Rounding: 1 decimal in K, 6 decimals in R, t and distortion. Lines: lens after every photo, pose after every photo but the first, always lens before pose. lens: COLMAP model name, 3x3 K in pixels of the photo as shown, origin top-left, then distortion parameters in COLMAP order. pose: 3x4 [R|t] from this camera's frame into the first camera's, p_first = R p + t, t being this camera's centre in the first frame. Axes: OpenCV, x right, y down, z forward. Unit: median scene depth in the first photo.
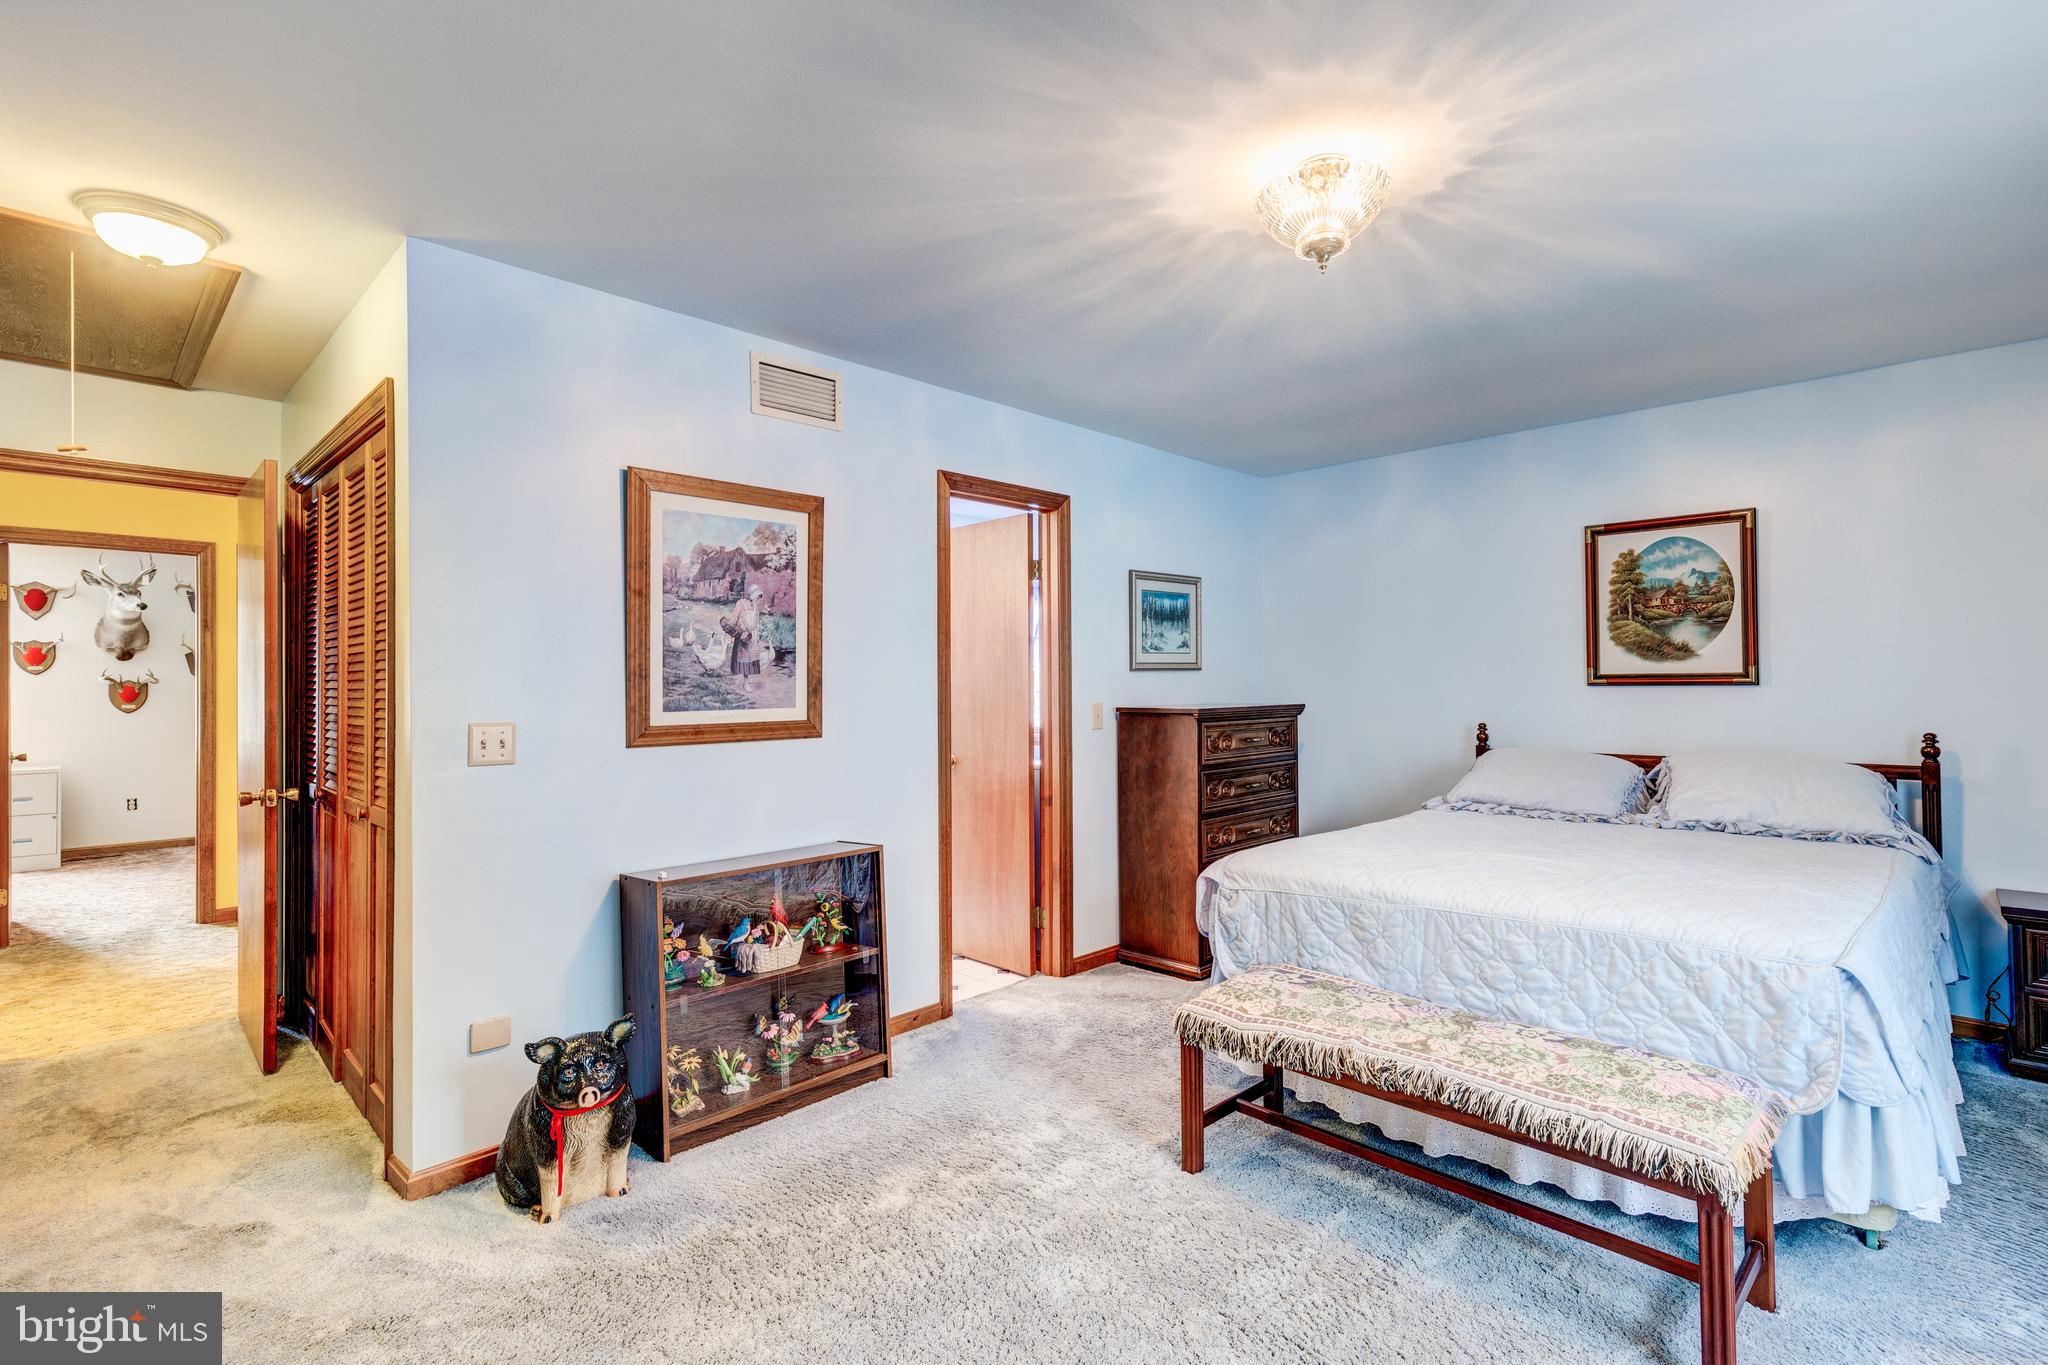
lens RADIAL K [[924.8, 0, 1024.0], [0, 924.8, 689.6], [0, 0, 1]] dist [0.006851, -0.000518]
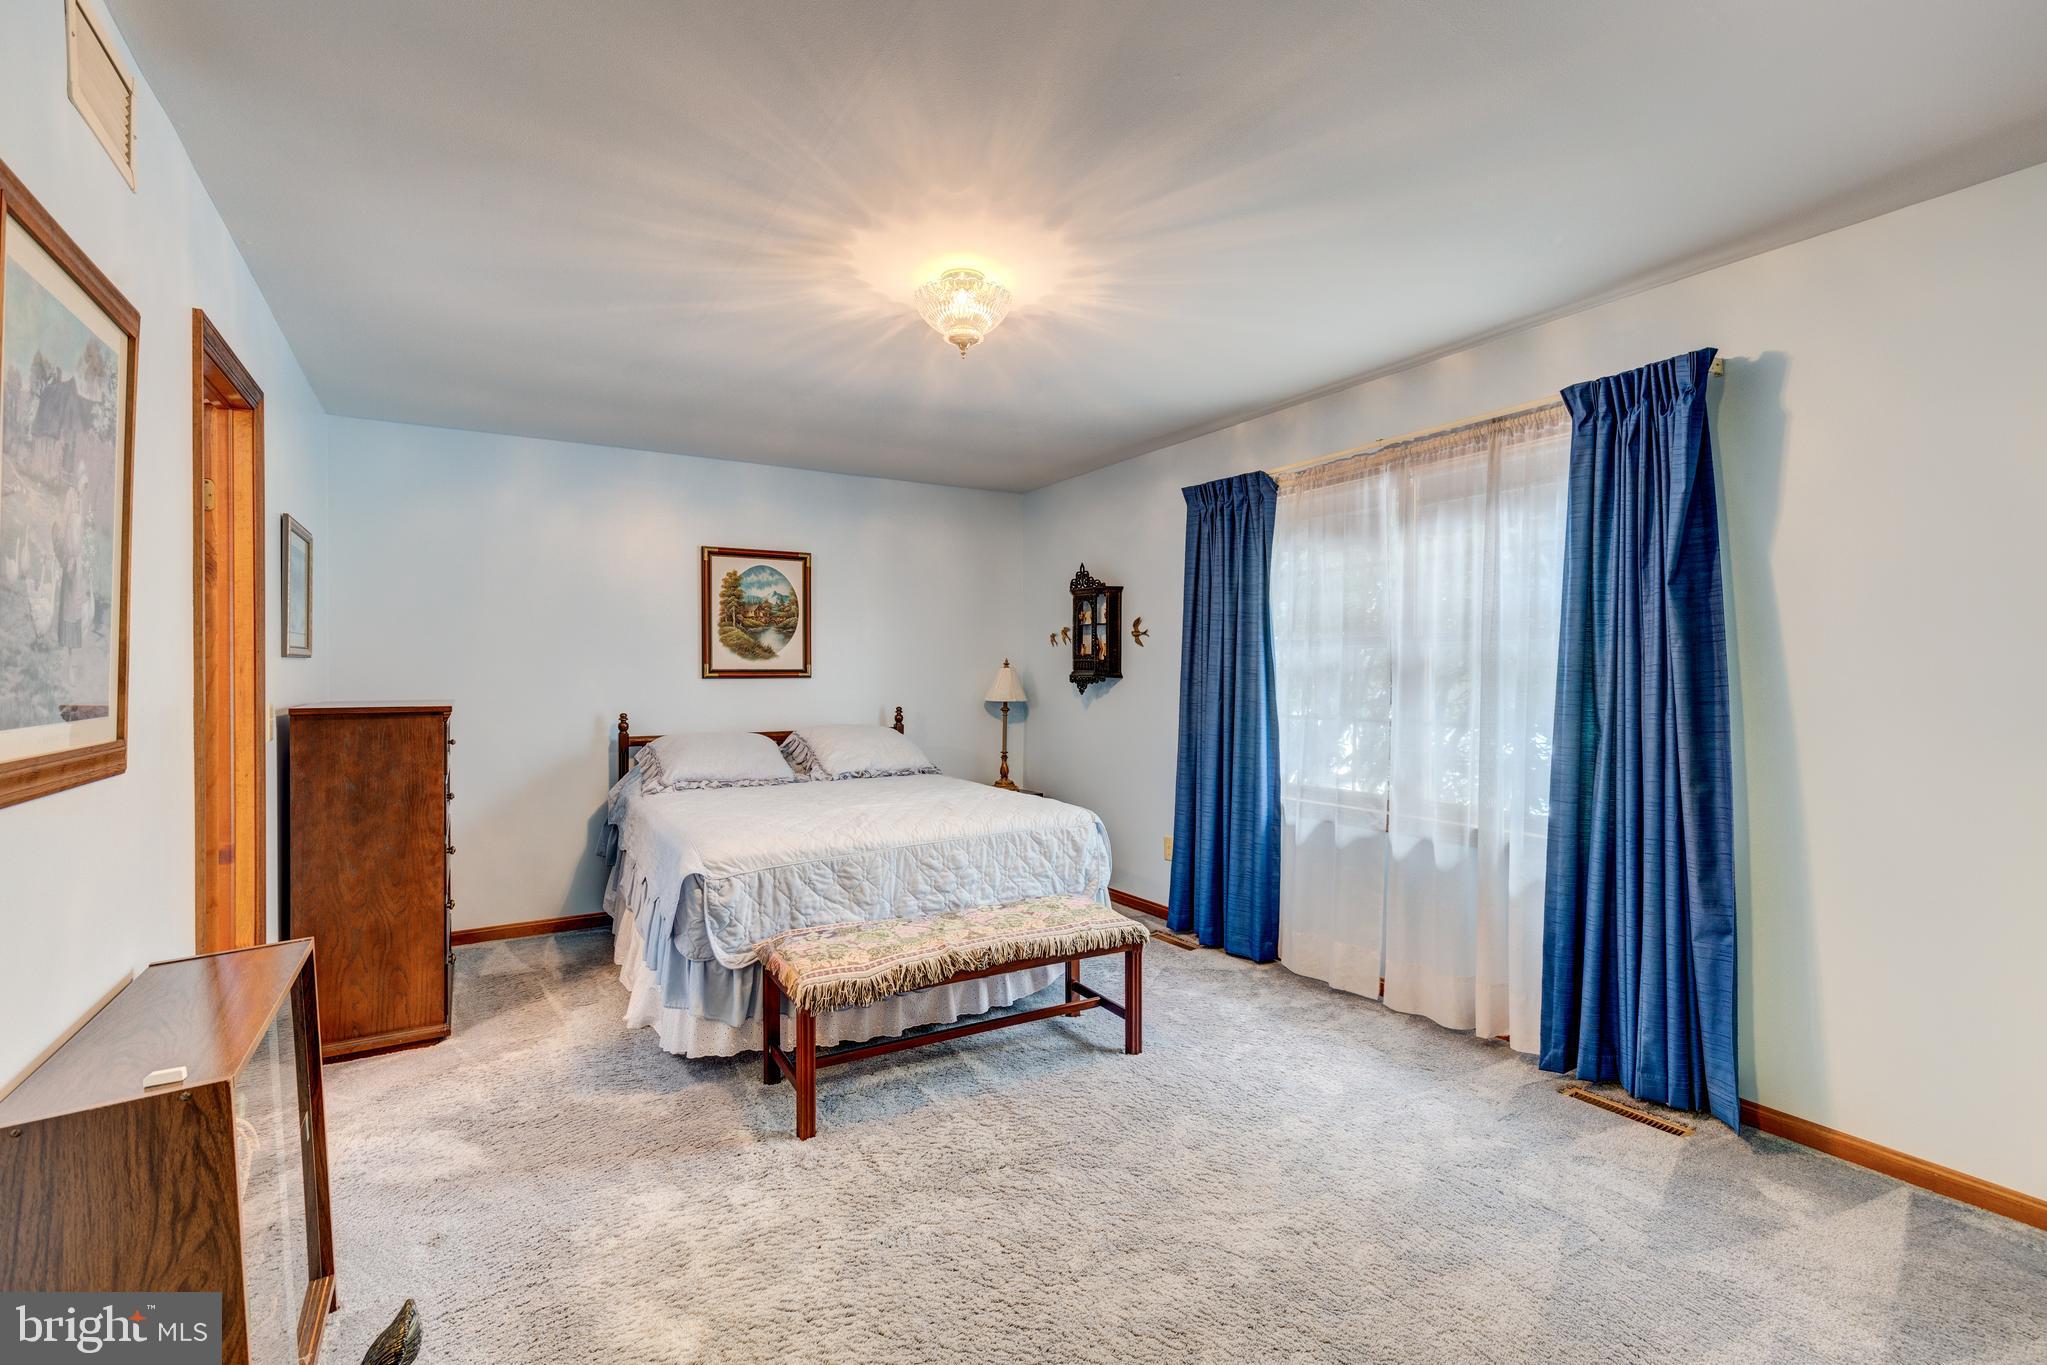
lens RADIAL K [[907.2, 0, 1047.9], [0, 907.2, 689.7], [0, 0, 1]] dist [0.008340, -0.001097]
pose [[0.257592, -0.009877, 0.966203, -0.517149], [0.006209, 0.999944, 0.008567, 0.003620], [-0.966234, 0.003792, 0.257639, 0.327289]]
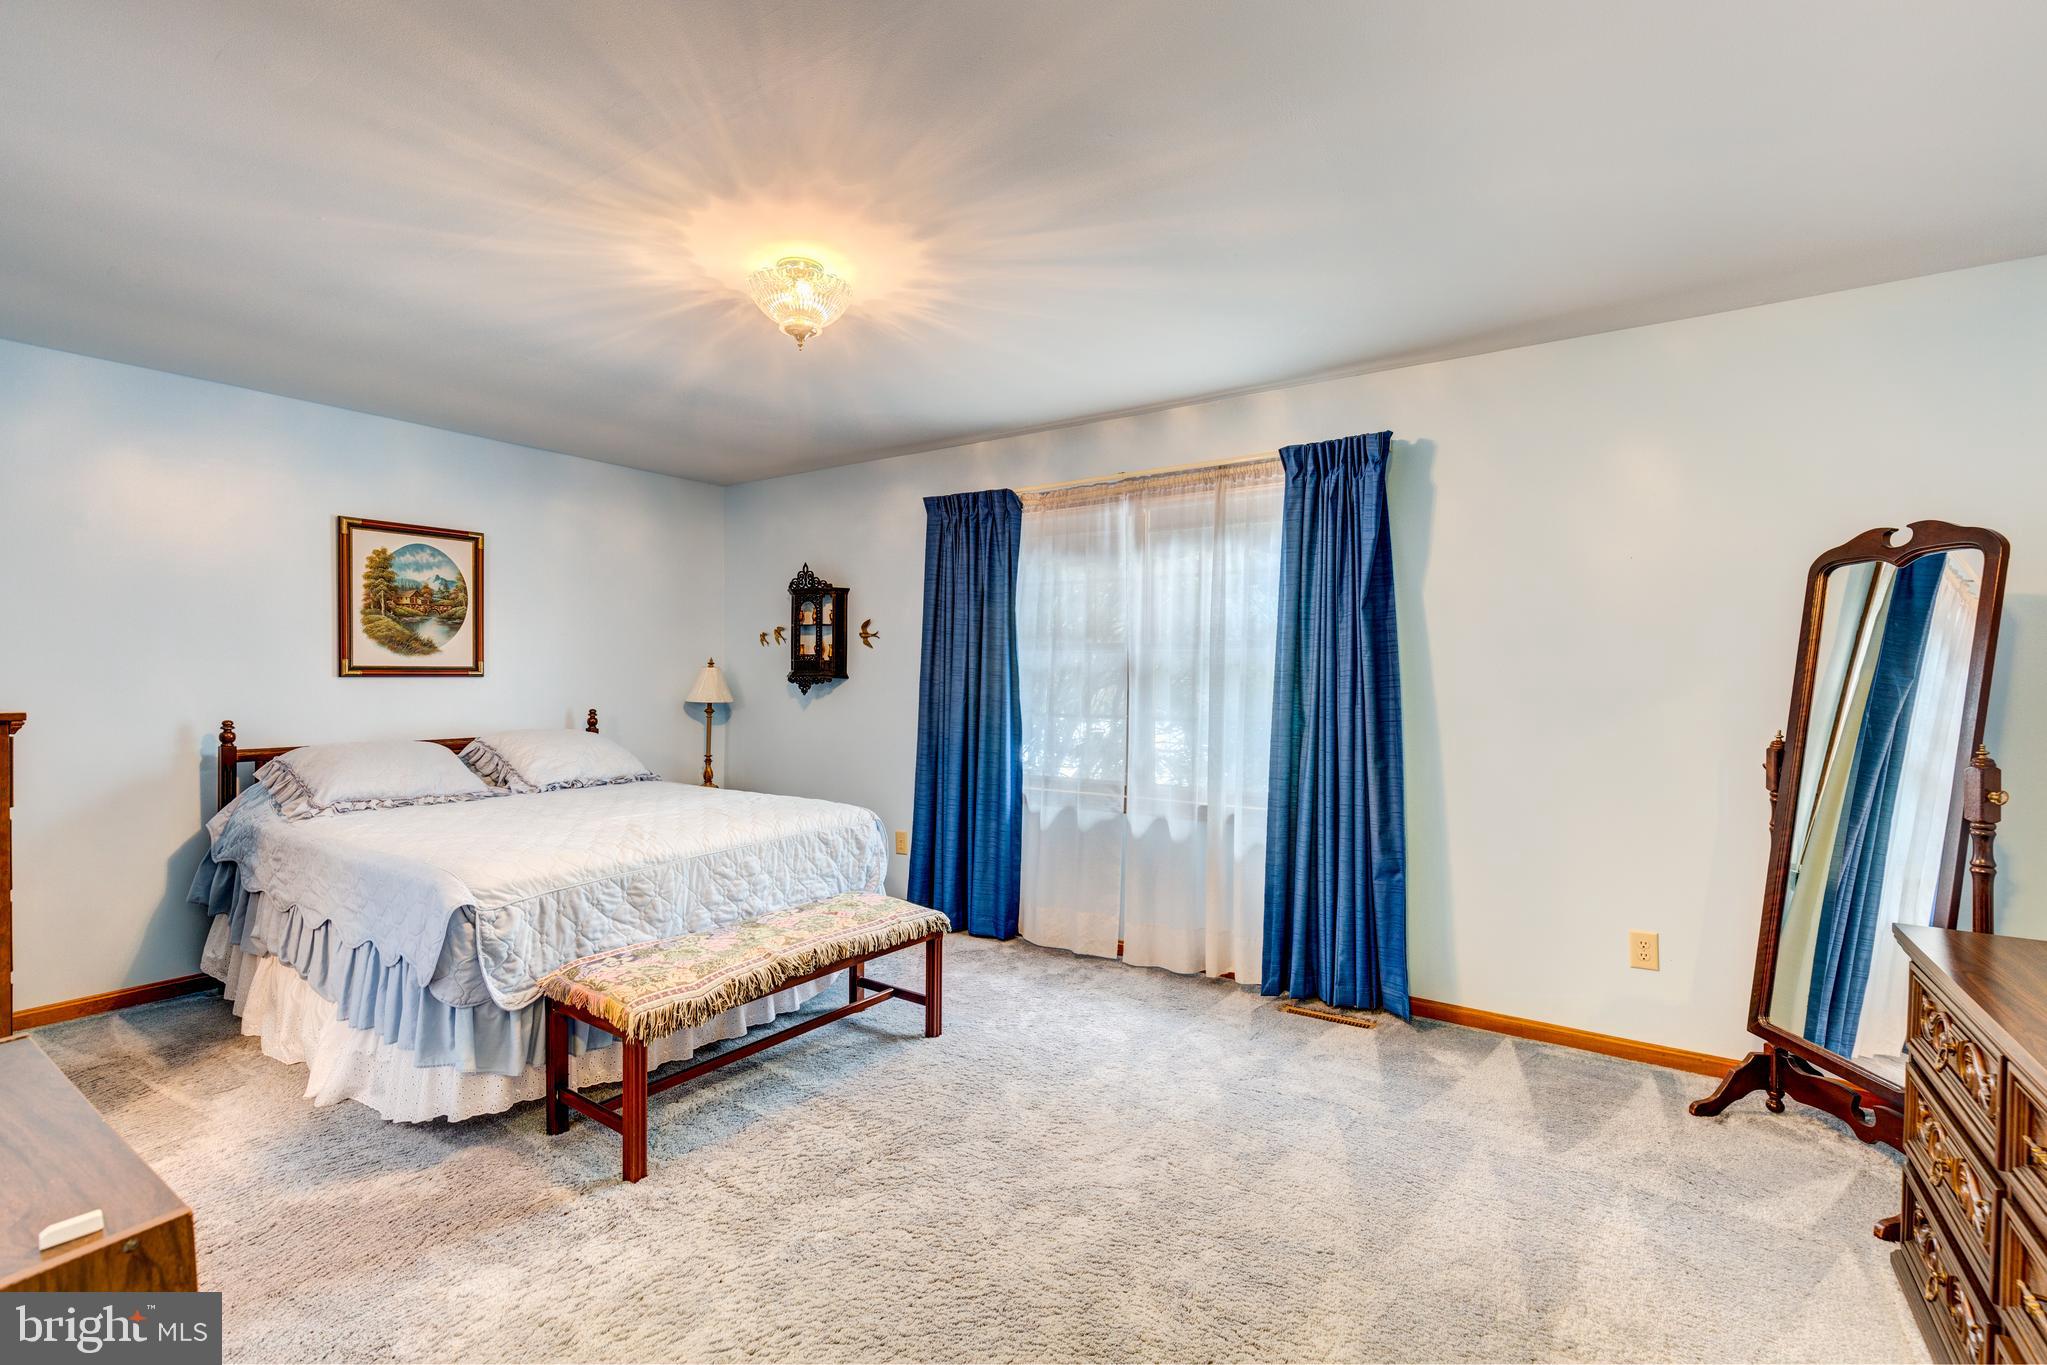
lens RADIAL K [[879.8, 0, 1030.9], [0, 879.8, 698.8], [0, 0, 1]] dist [0.009485, -0.000958]
pose [[-0.148162, -0.019111, 0.988778, -0.542914], [0.003145, 0.999799, 0.019796, 0.003322], [-0.988958, 0.006043, -0.148072, 0.508730]]
